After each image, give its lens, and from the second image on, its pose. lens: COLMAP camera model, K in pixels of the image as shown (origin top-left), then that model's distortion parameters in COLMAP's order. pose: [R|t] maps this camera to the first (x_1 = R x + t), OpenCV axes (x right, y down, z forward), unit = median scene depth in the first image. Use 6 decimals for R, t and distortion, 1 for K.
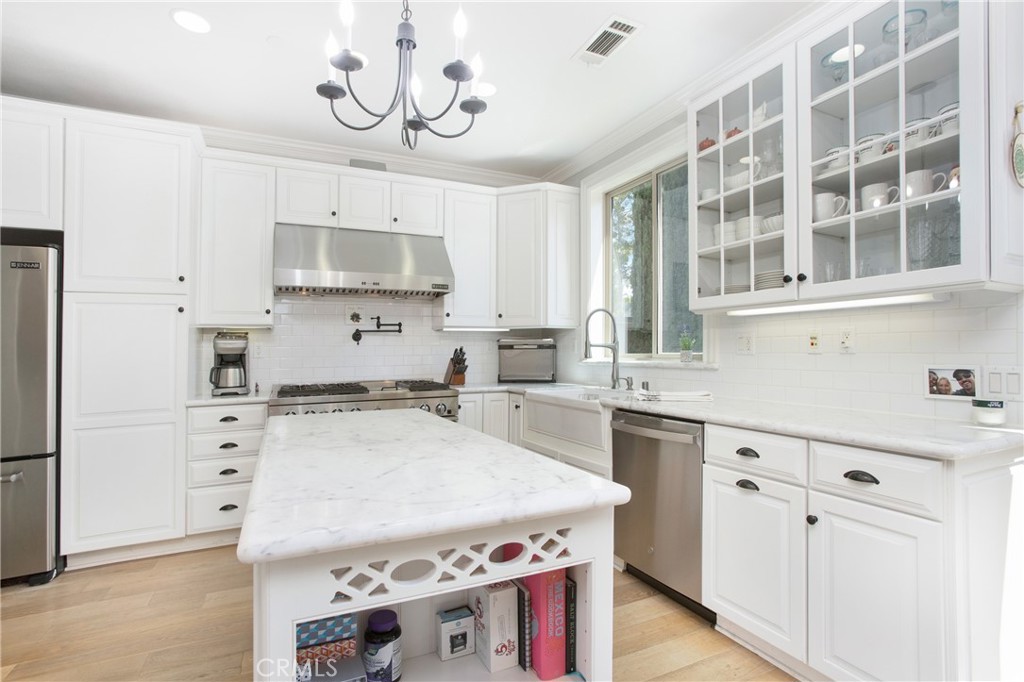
lens RADIAL K [[521.3, 0, 508.0], [0, 521.3, 357.4], [0, 0, 1]] dist [0.000518, 0.001078]
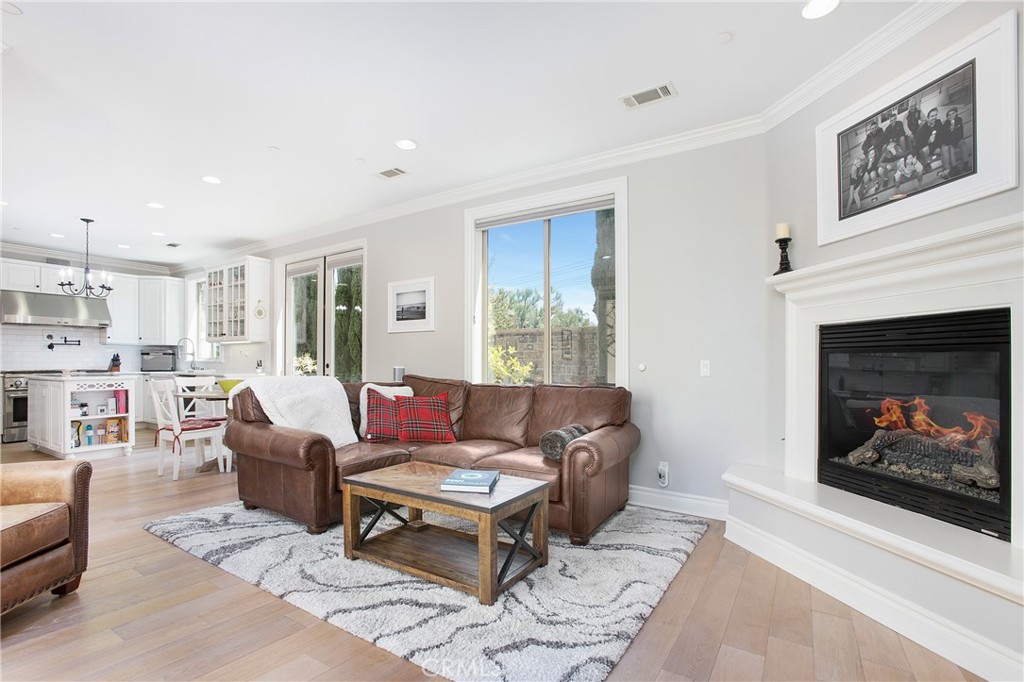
lens RADIAL K [[469.2, 0, 466.3], [0, 469.2, 364.3], [0, 0, 1]] dist [-0.004474, 0.002751]
pose [[0.872585, 0.006448, 0.488420, 0.356350], [-0.001369, 0.999941, -0.010755, 0.071744], [-0.488461, 0.008716, 0.872542, -2.175596]]
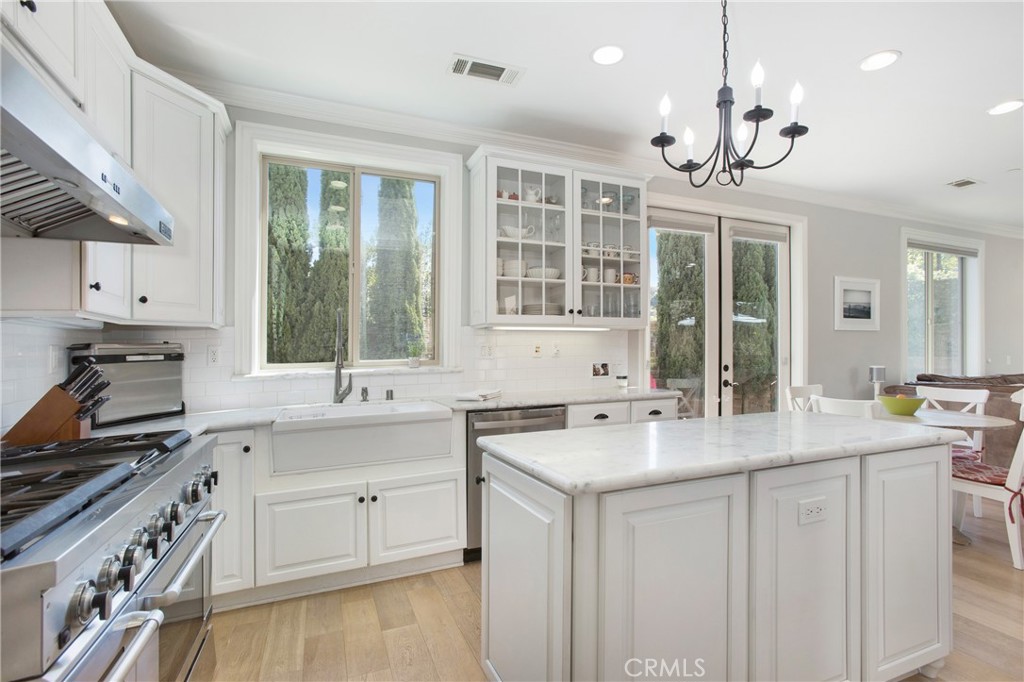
lens RADIAL K [[469.2, 0, 508.5], [0, 469.2, 349.9], [0, 0, 1]] dist [-0.004474, 0.002751]
pose [[0.010154, -0.015175, 0.999833, -0.840670], [0.011532, 0.999820, 0.015057, -0.052383], [-0.999882, 0.011377, 0.010327, 1.077538]]
